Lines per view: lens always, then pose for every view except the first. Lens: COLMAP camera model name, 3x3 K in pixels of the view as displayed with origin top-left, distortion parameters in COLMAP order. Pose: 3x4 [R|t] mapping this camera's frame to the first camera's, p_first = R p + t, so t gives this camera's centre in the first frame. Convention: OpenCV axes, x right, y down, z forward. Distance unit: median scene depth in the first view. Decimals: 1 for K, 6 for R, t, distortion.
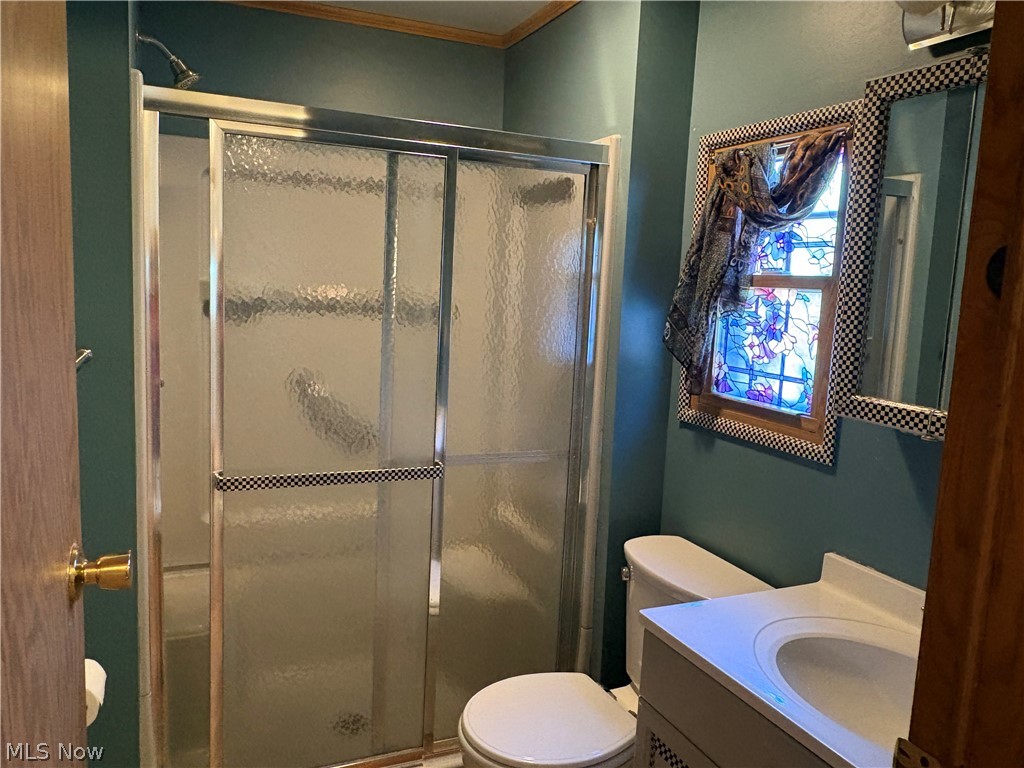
lens RADIAL K [[774.0, 0, 505.1], [0, 774.0, 381.4], [0, 0, 1]] dist [0.000872, 0.000662]
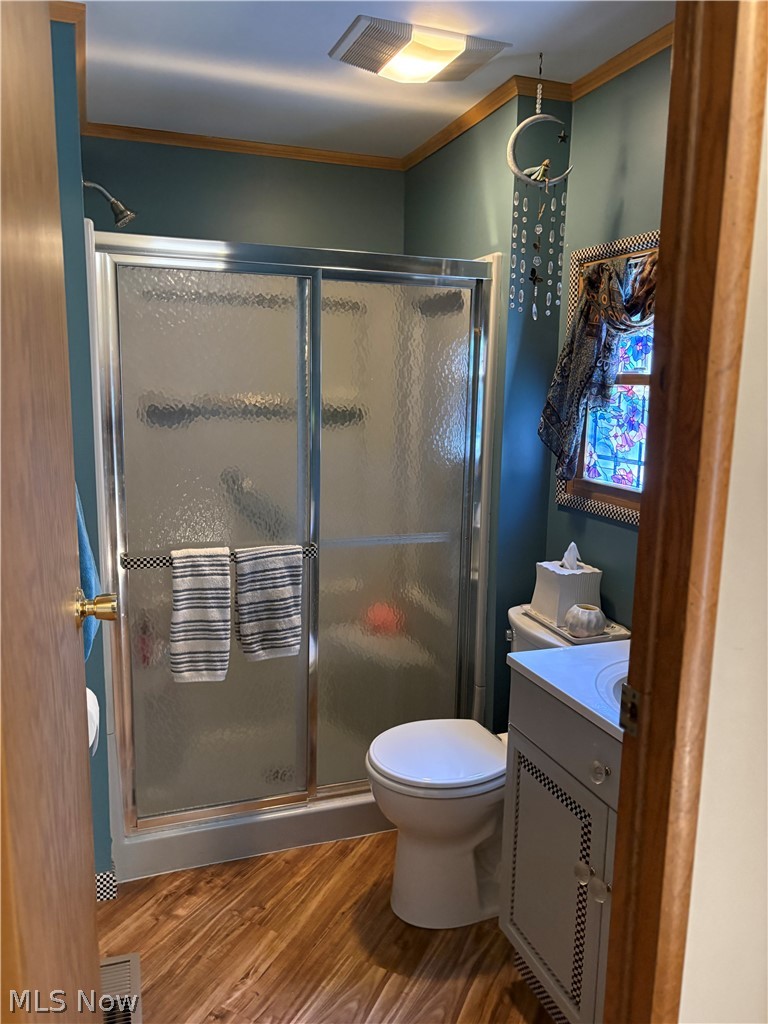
lens RADIAL K [[774.2, 0, 373.8], [0, 774.2, 512.5], [0, 0, 1]] dist [0.011413, 0.005211]
pose [[0.997384, -0.018714, -0.069817, 0.037707], [0.021475, 0.999008, 0.039004, 0.014072], [0.069018, -0.040402, 0.996797, -0.171766]]
